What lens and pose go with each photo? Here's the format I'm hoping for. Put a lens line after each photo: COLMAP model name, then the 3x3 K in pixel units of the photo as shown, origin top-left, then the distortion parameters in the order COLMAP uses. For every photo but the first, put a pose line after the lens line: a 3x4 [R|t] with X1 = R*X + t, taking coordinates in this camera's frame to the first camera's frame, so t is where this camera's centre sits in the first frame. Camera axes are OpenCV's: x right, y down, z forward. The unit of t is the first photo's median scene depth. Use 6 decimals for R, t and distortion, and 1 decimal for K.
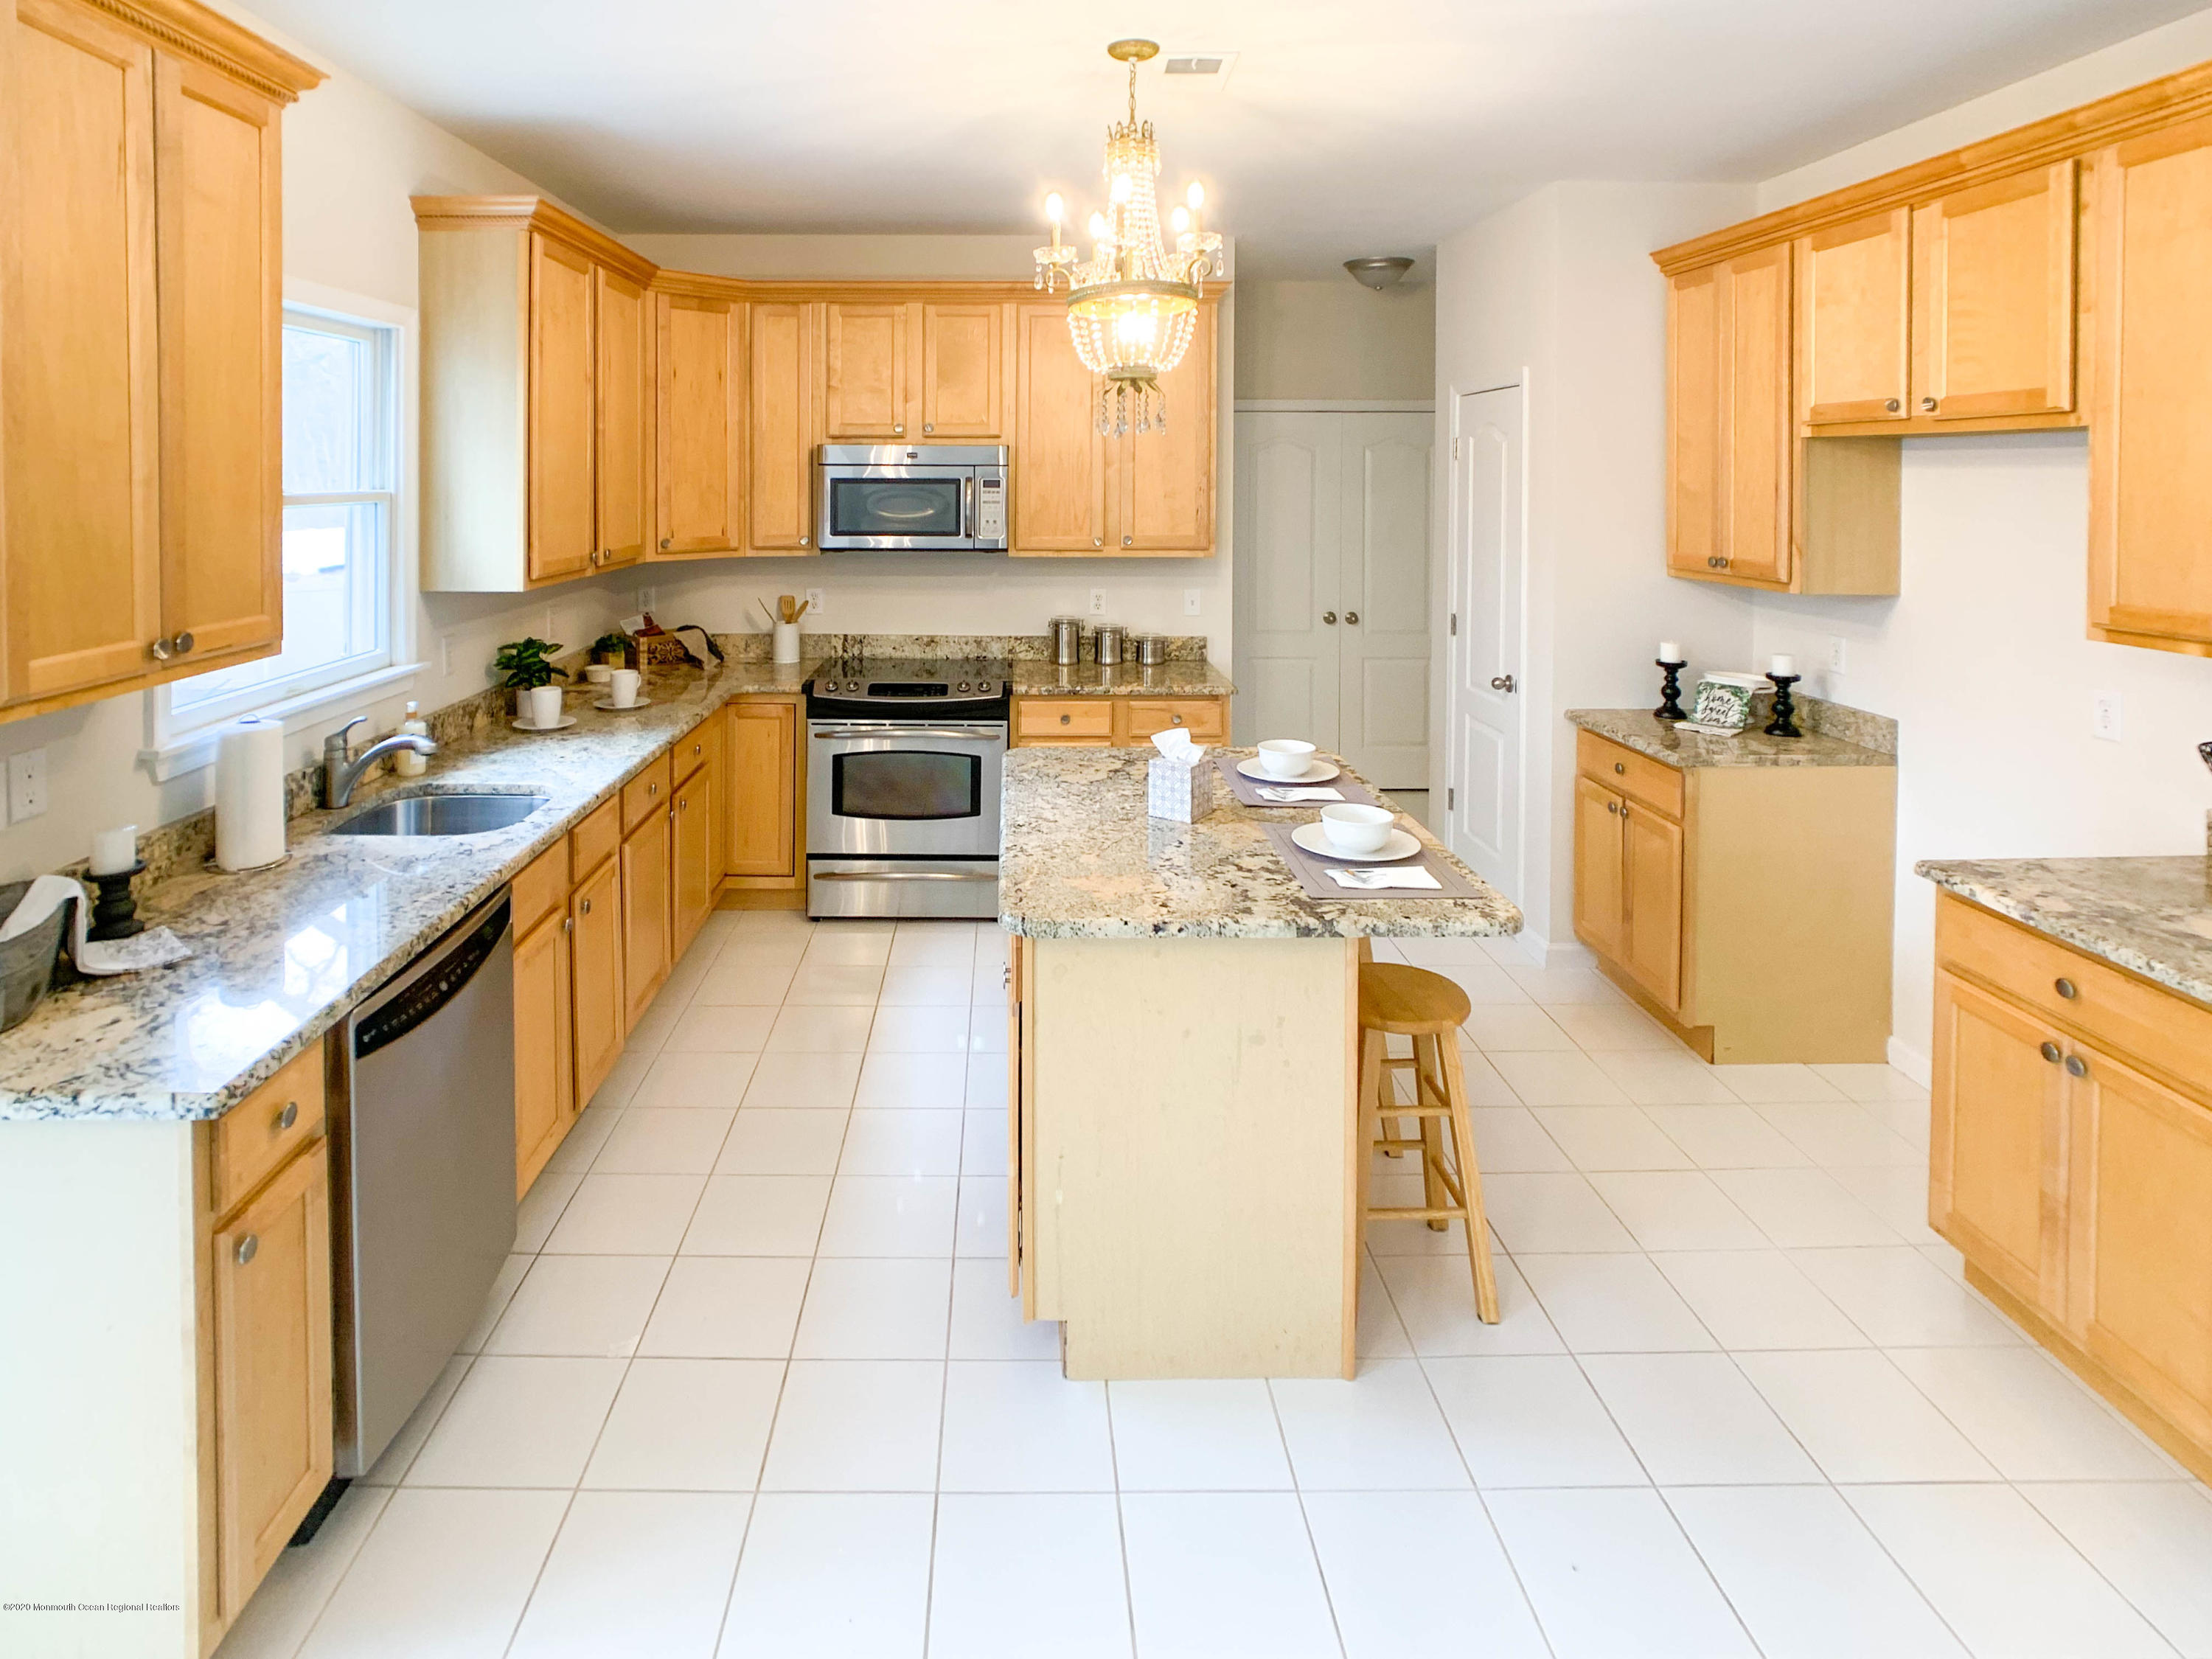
lens RADIAL K [[1146.8, 0, 1049.4], [0, 1146.8, 671.7], [0, 0, 1]] dist [-0.027357, 0.017475]
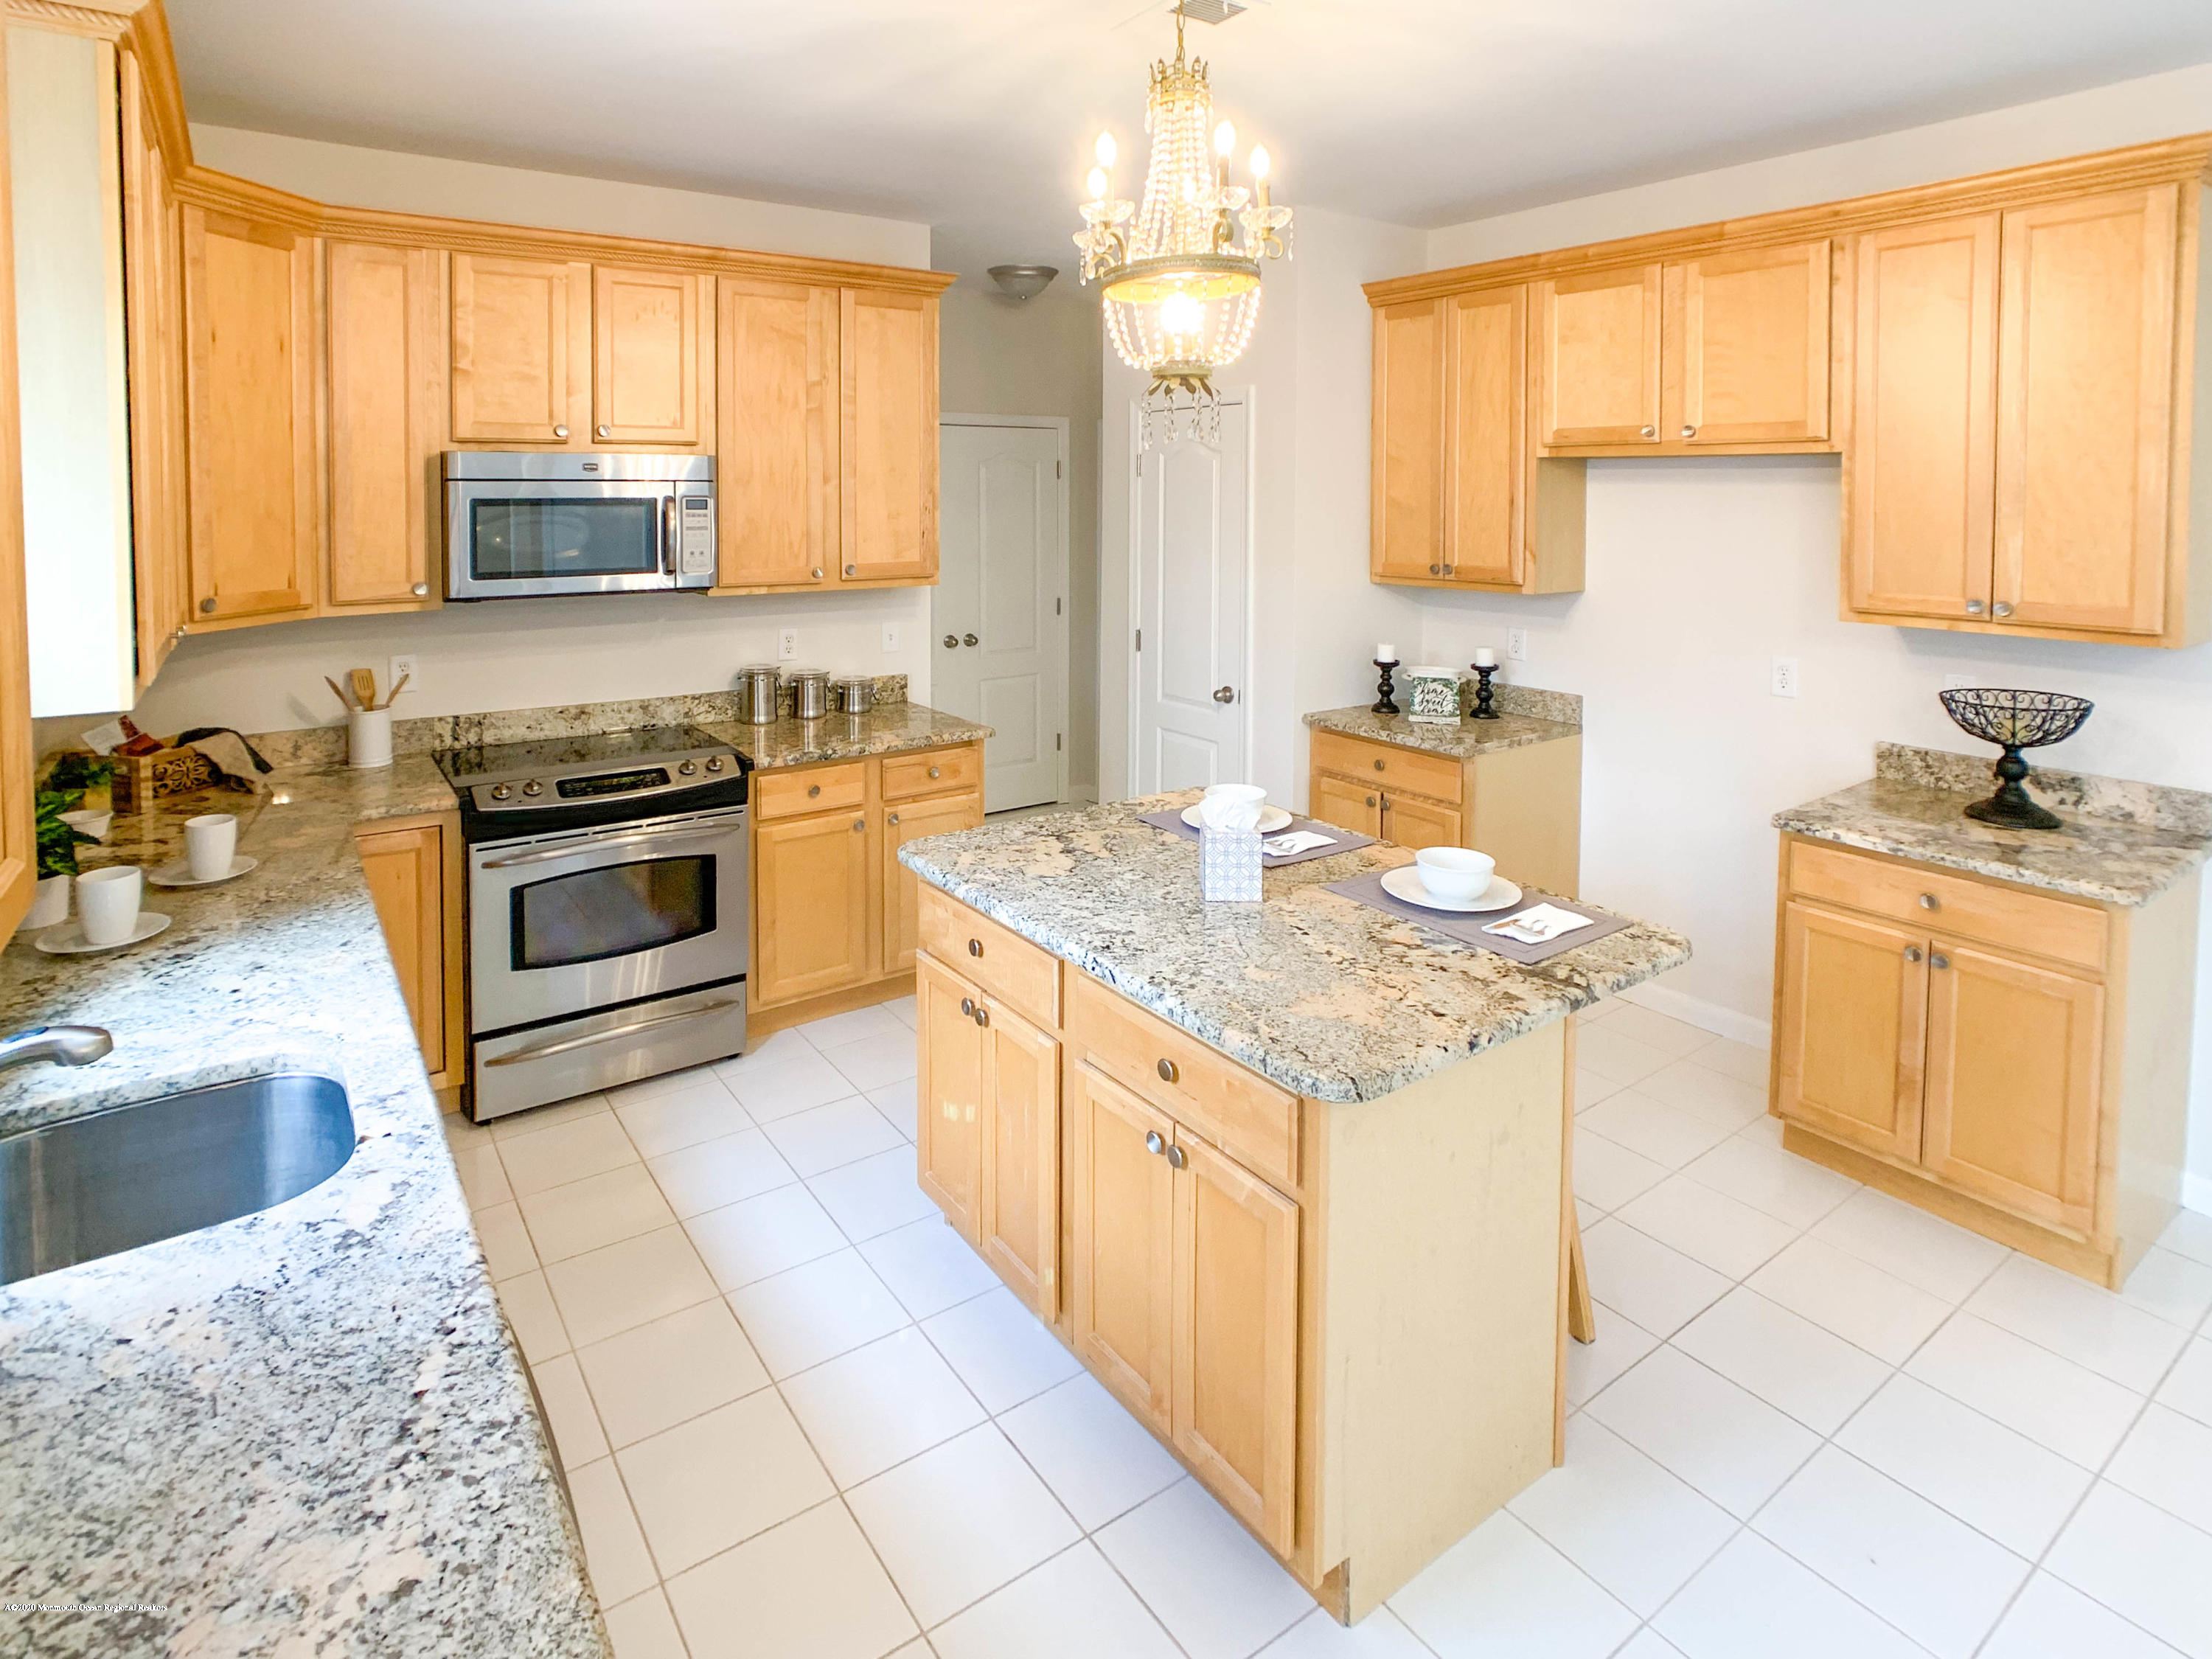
lens RADIAL K [[1146.8, 0, 1049.4], [0, 1146.8, 671.7], [0, 0, 1]] dist [-0.027357, 0.017475]
pose [[0.840015, -0.087224, 0.535505, -0.282348], [0.094011, 0.995463, 0.014672, -0.040819], [-0.534356, 0.038019, 0.844404, 0.224558]]
